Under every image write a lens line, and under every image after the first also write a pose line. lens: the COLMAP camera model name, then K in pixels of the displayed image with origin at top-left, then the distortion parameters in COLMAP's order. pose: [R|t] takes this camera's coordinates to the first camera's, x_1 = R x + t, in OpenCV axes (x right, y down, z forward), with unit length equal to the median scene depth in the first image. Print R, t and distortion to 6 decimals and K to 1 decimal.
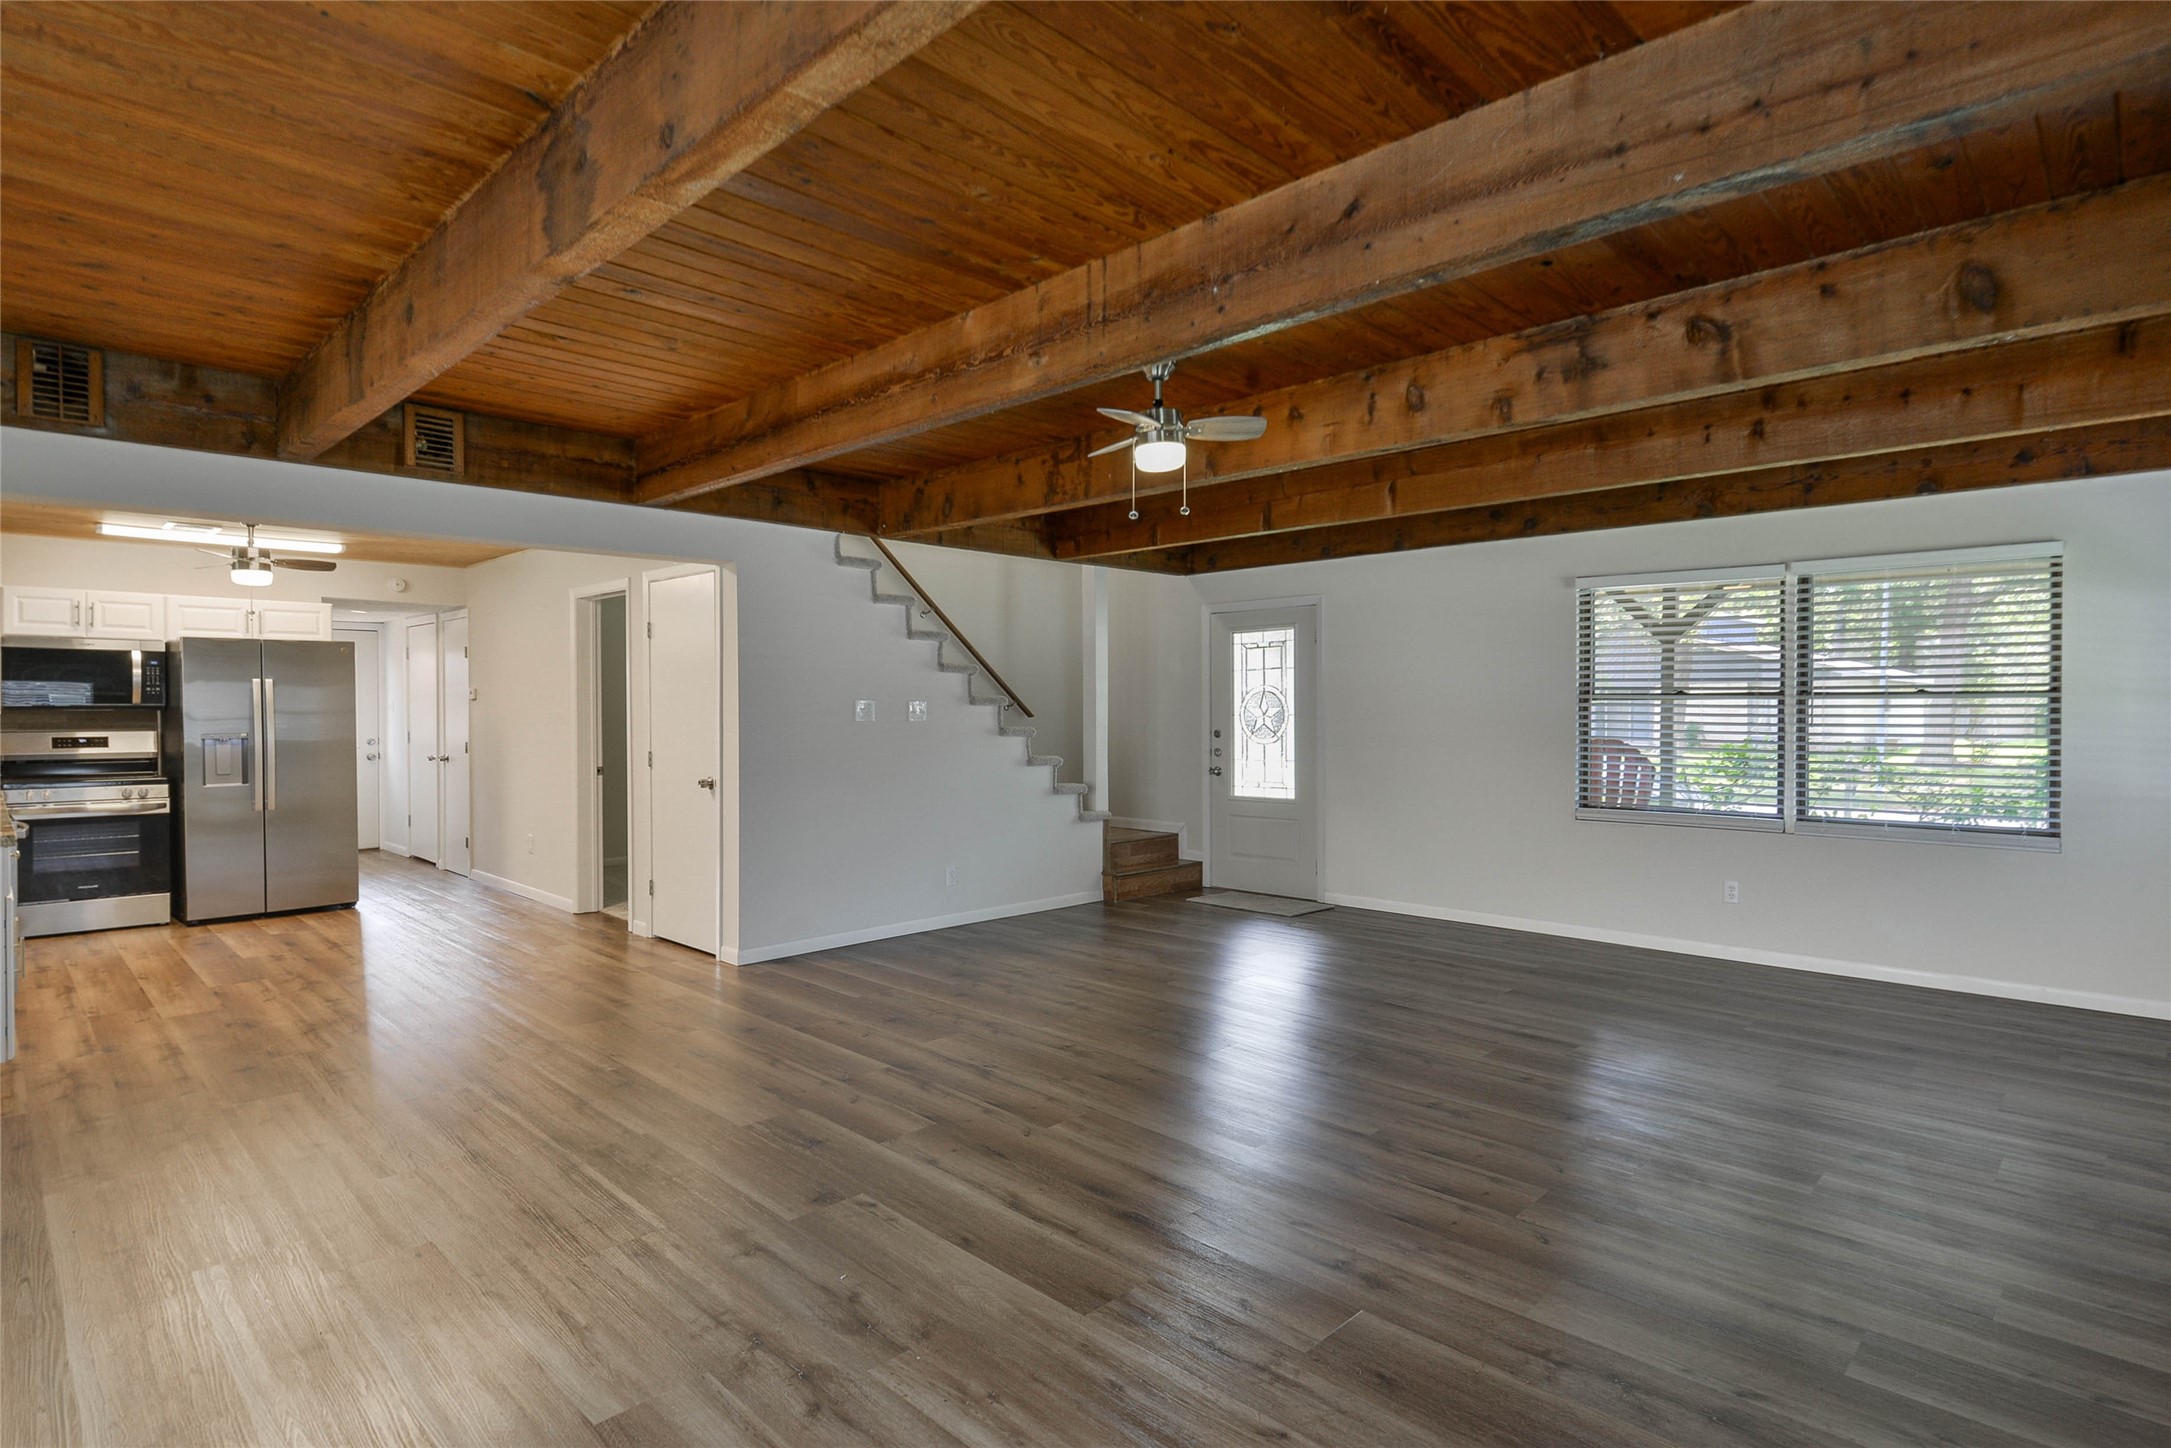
lens RADIAL K [[1105.7, 0, 1085.5], [0, 1105.7, 724.0], [0, 0, 1]] dist [0.000596, -0.000150]
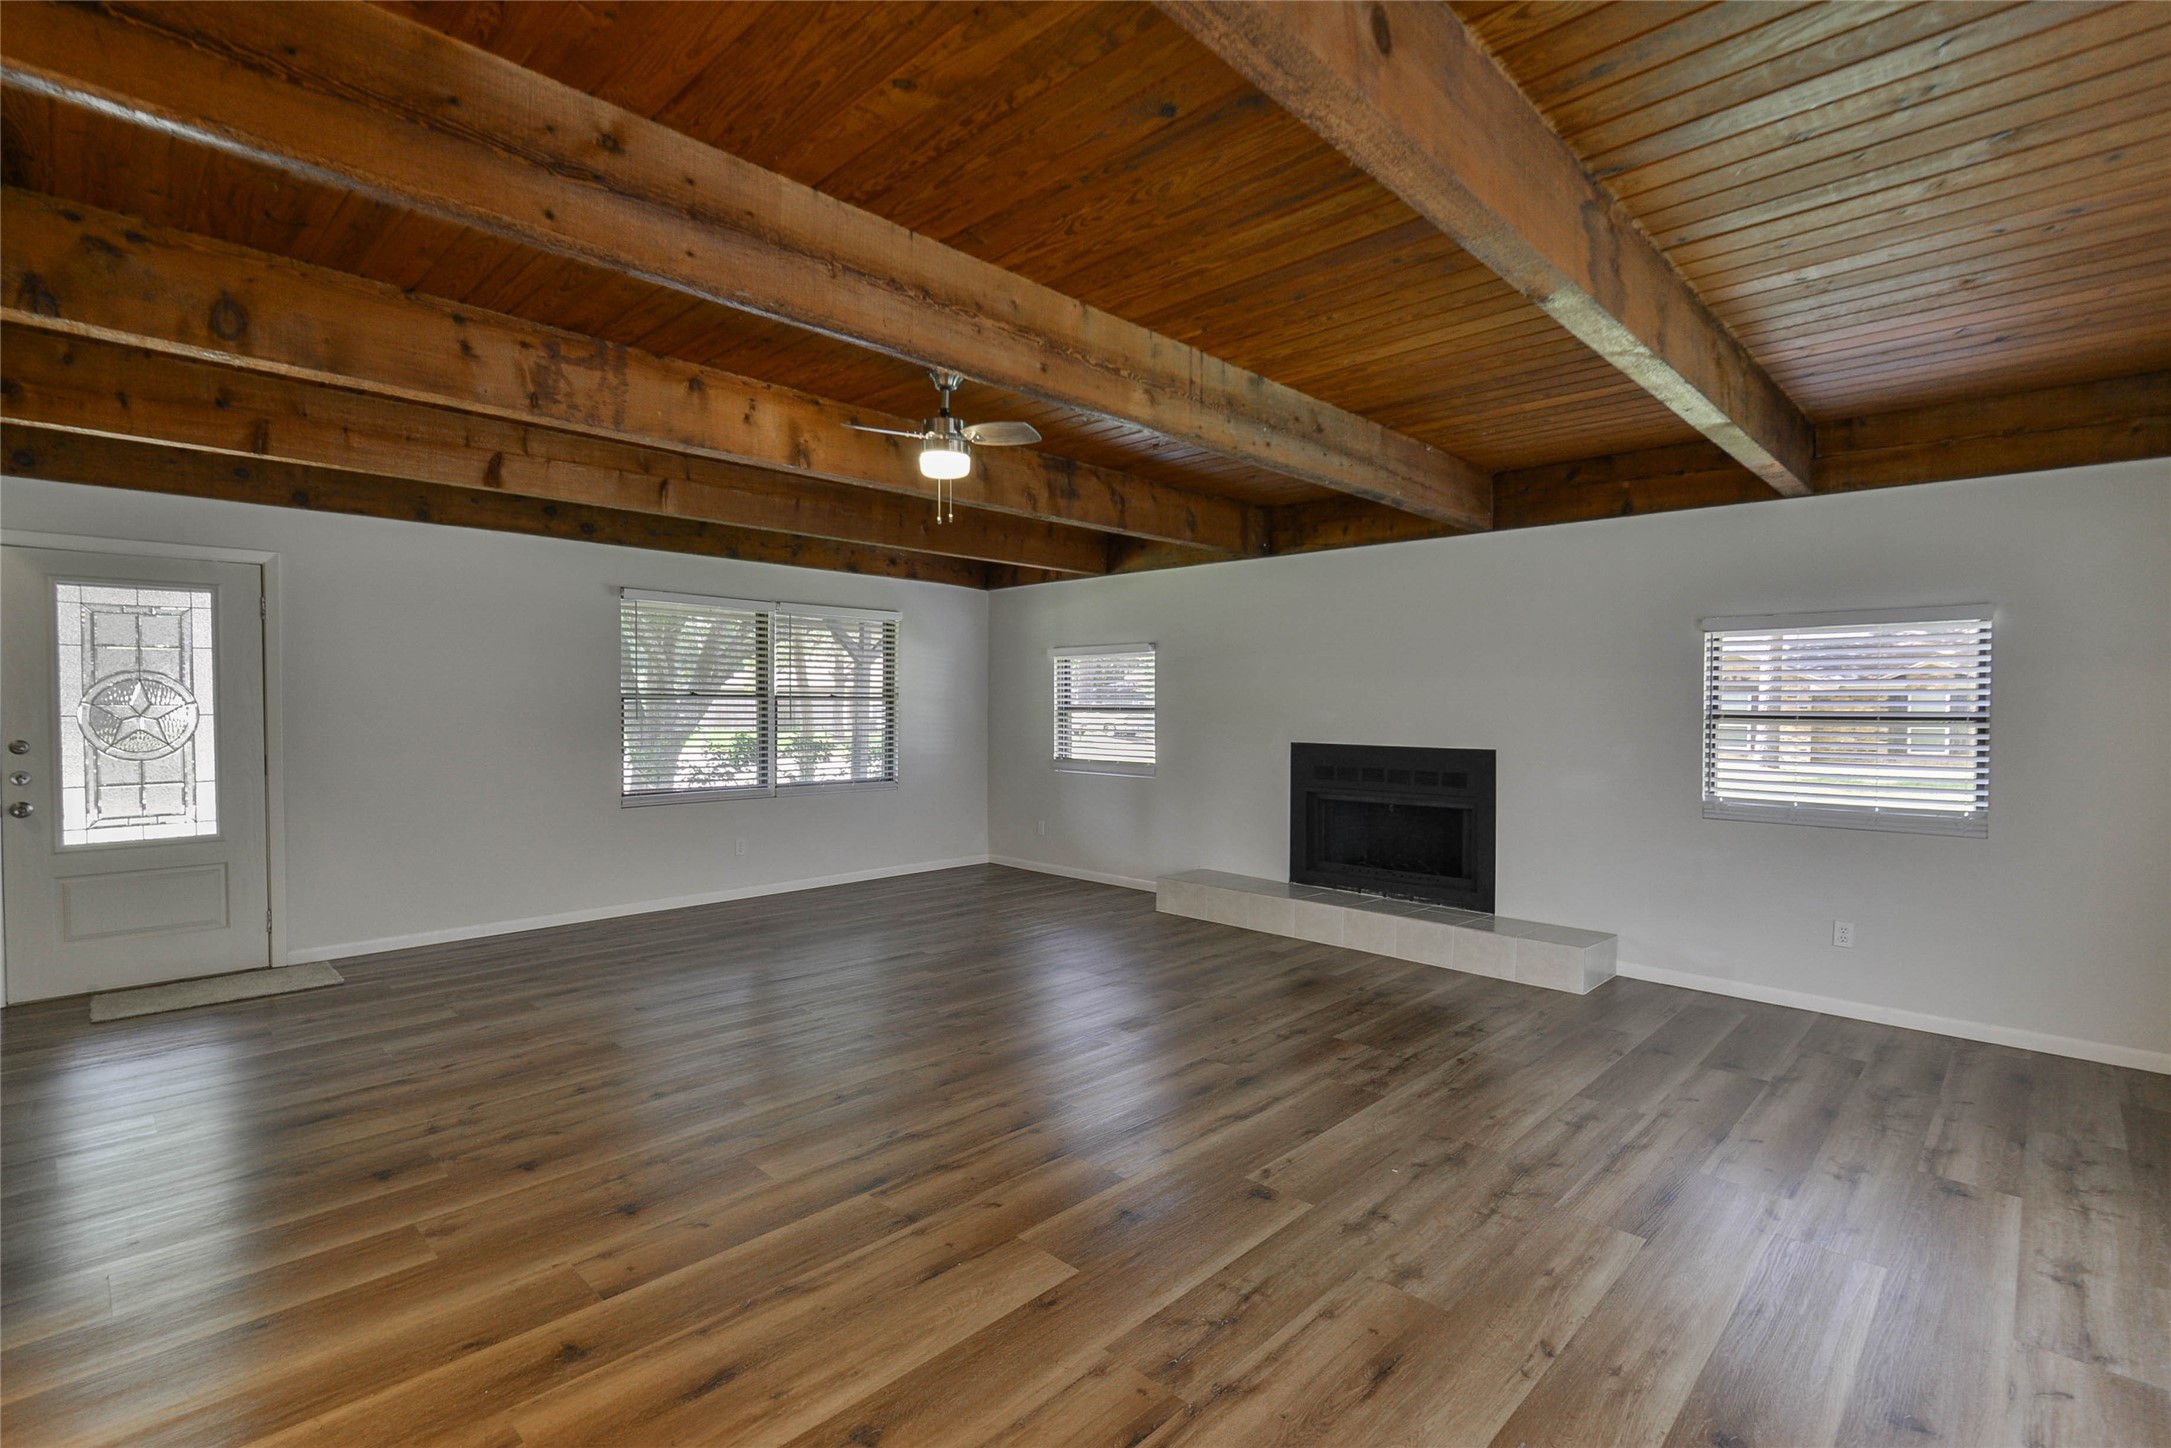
lens RADIAL K [[974.0, 0, 1085.5], [0, 974.0, 724.0], [0, 0, 1]] dist [0.001040, -0.000097]
pose [[0.000650, -0.018401, 0.999830, -0.844489], [0.010981, 0.999771, 0.018393, -0.015734], [-0.999939, 0.010967, 0.000852, 0.869878]]
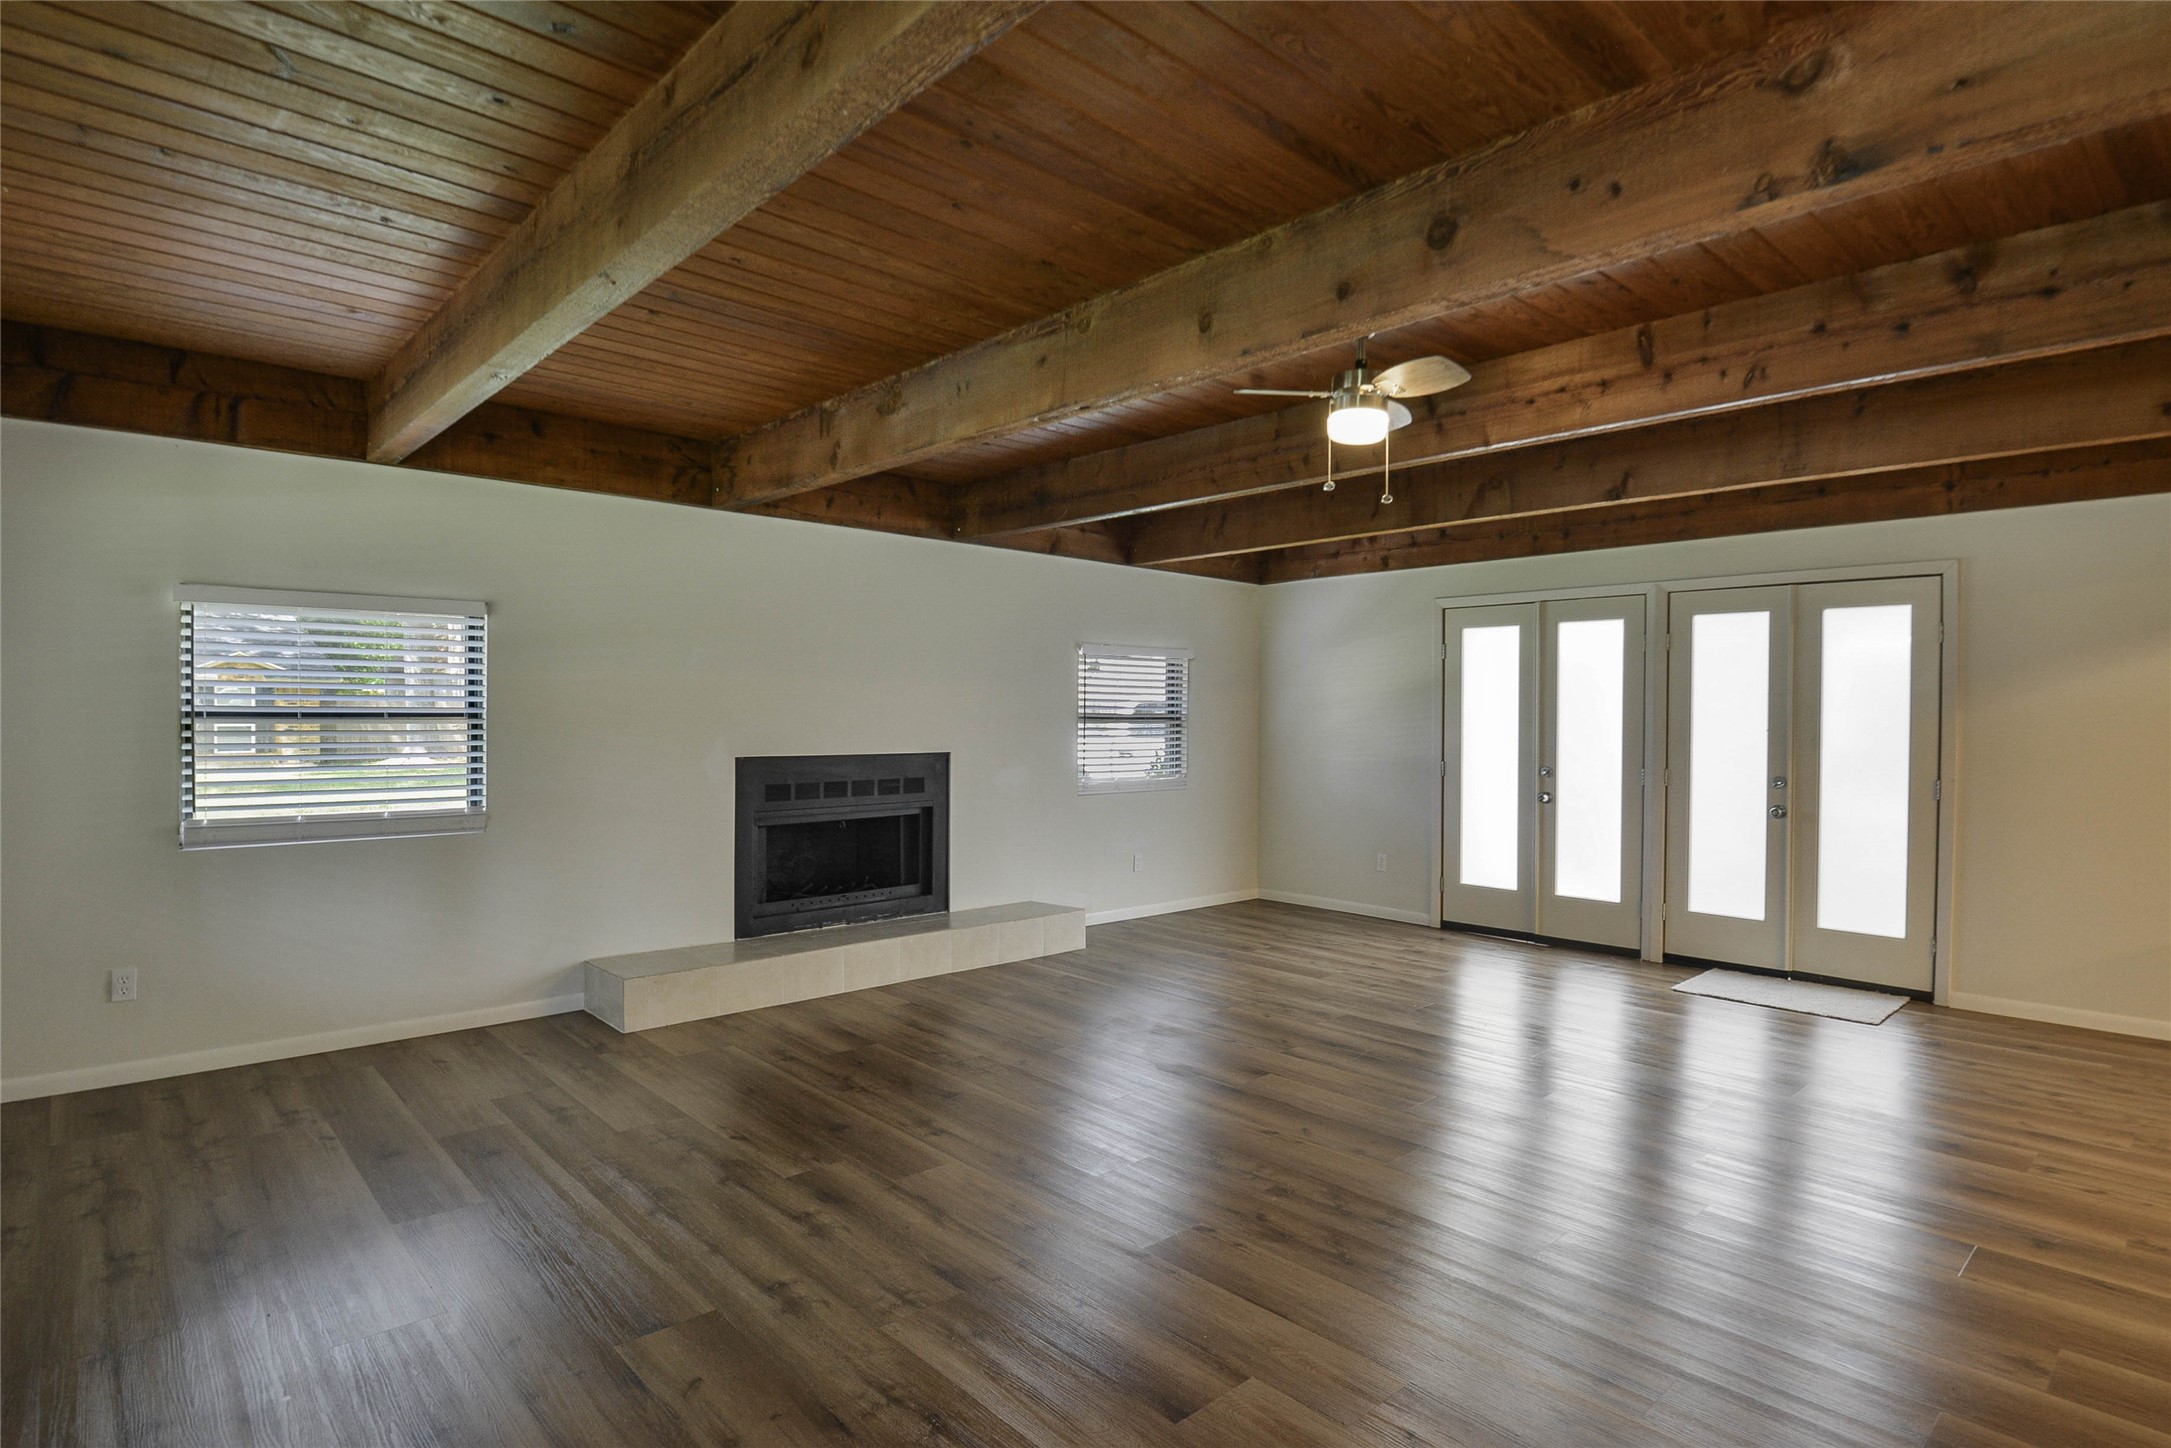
lens RADIAL K [[1149.7, 0, 1085.5], [0, 1149.7, 724.0], [0, 0, 1]] dist [0.084765, -0.000009]
pose [[-0.998595, -0.008580, 0.052300, 0.214768], [-0.007158, 0.999601, 0.027310, -0.035948], [-0.052513, 0.026897, -0.998258, 1.935574]]
